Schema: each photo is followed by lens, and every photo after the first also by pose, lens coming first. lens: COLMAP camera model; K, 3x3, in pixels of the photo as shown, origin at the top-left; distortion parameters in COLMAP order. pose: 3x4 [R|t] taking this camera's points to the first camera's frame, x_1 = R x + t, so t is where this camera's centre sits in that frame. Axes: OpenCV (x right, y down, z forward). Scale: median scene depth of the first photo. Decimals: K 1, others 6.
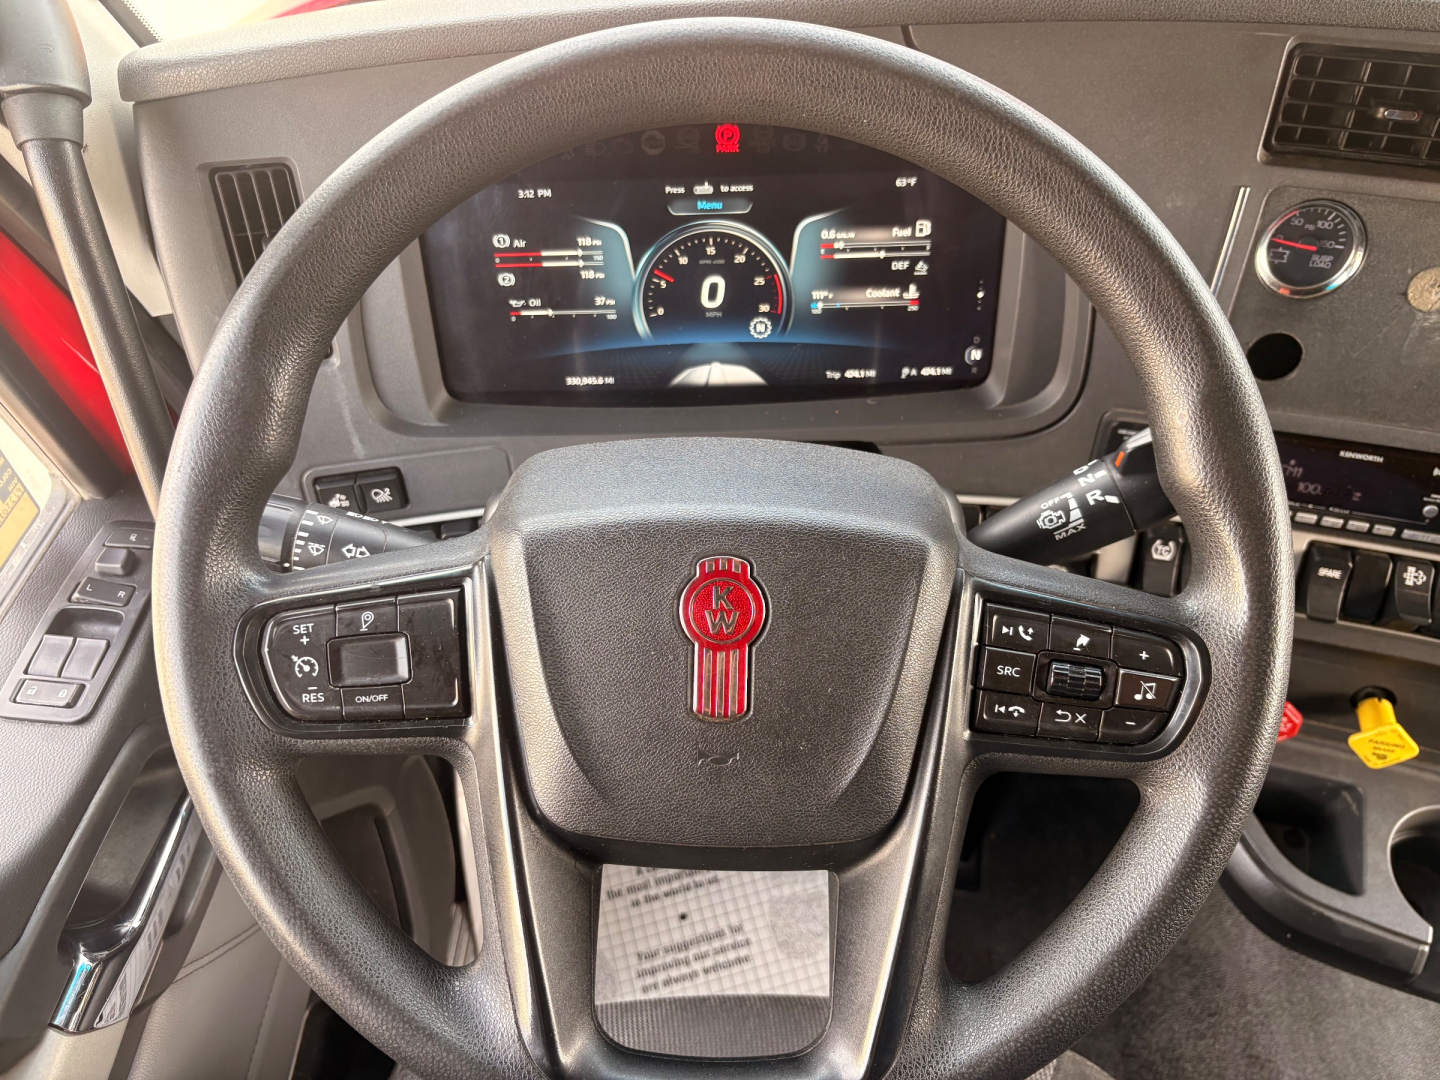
lens RADIAL K [[1110.0, 0, 715.9], [0, 1110.0, 545.1], [0, 0, 1]] dist [0.044081, -0.045033]
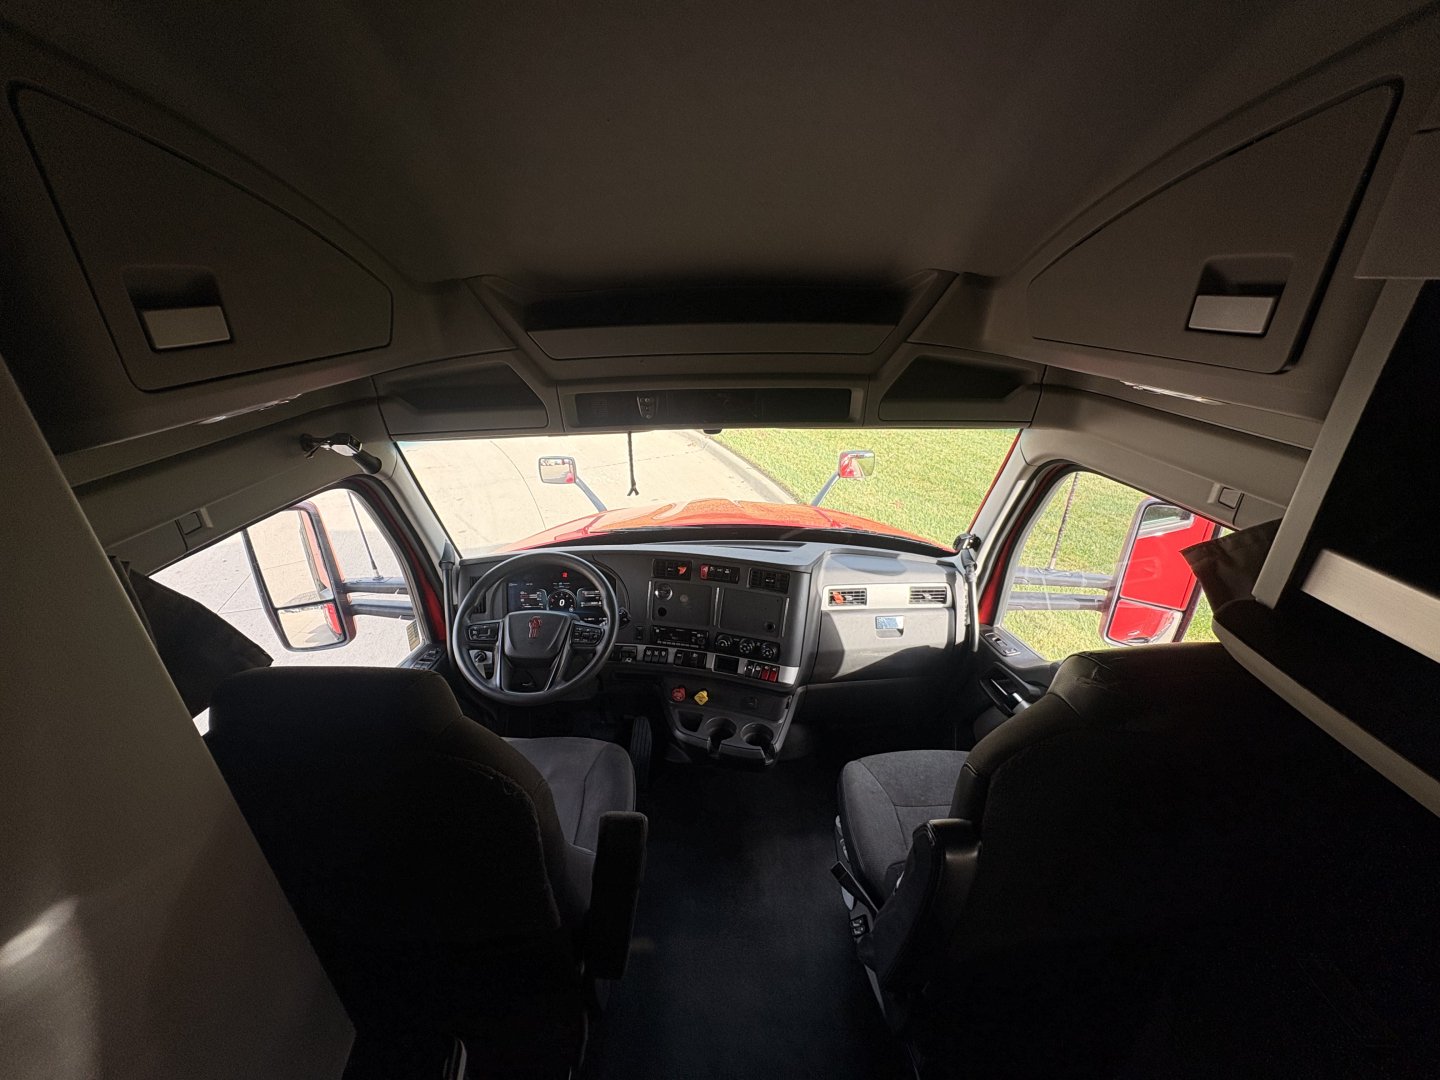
lens RADIAL K [[564.1, 0, 728.7], [0, 564.1, 545.0], [0, 0, 1]] dist [-0.002782, 0.000739]
pose [[0.997596, 0.014849, 0.067690, 0.613560], [0.020234, 0.871798, -0.489447, 0.877662], [-0.066280, 0.489640, 0.869402, -1.542275]]
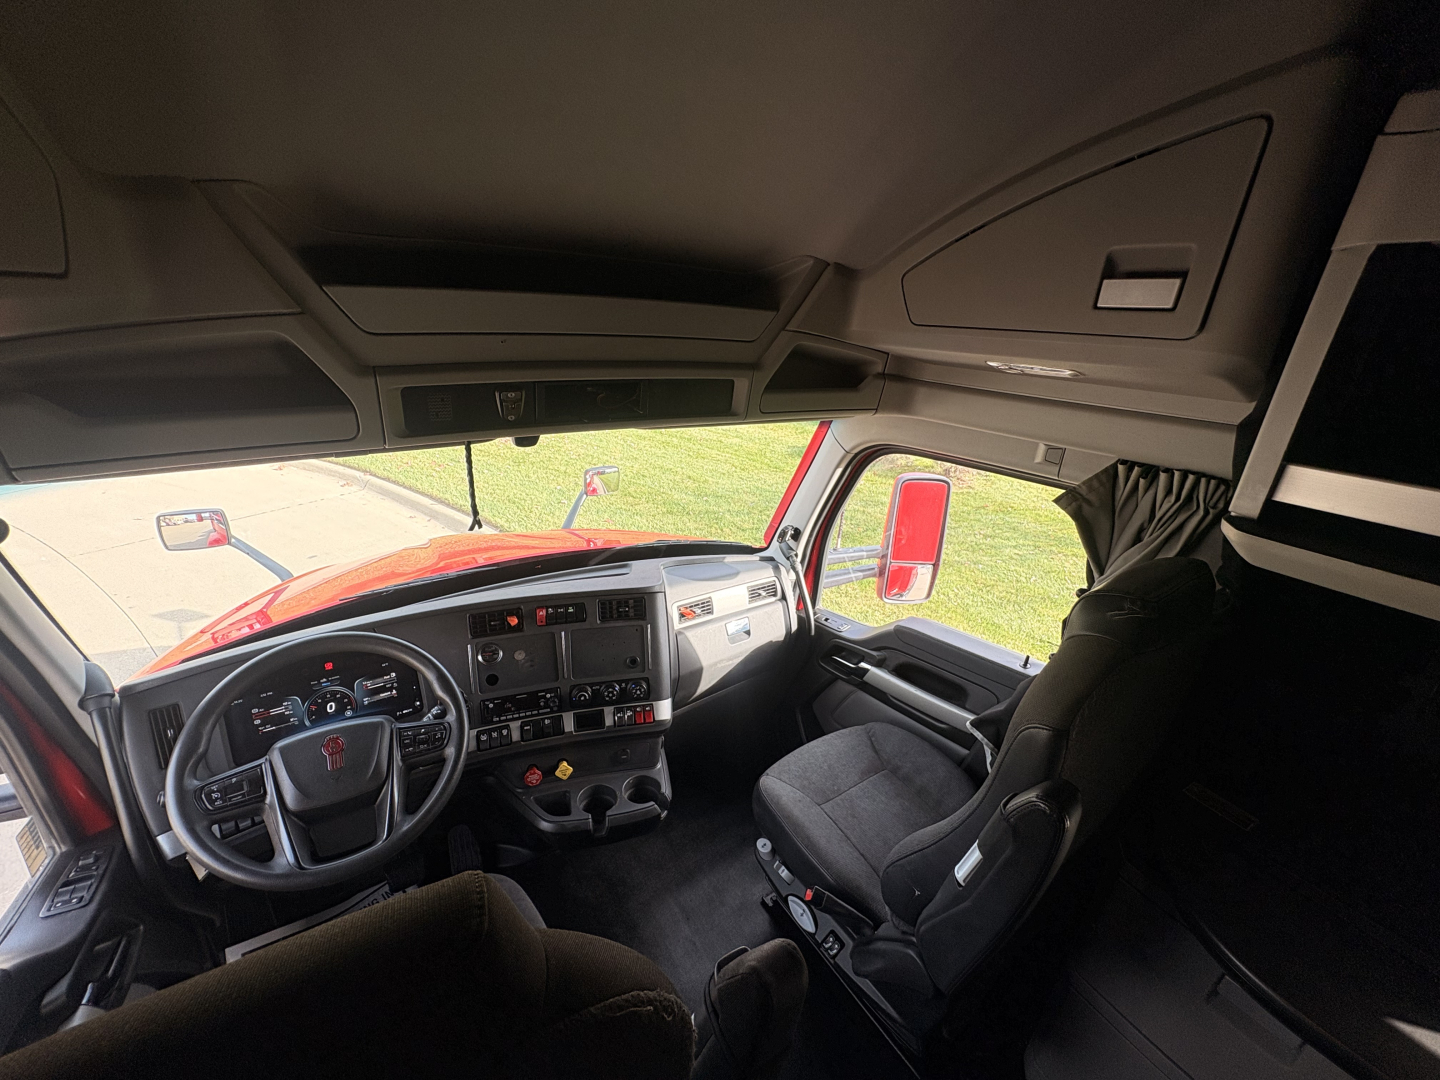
lens RADIAL K [[564.1, 0, 722.3], [0, 564.1, 545.0], [0, 0, 1]] dist [-0.002782, 0.000739]
pose [[0.812401, -0.132665, 0.567807, 0.061510], [0.415487, 0.814926, -0.404062, 0.617875], [-0.409116, 0.564177, 0.717167, -1.138366]]
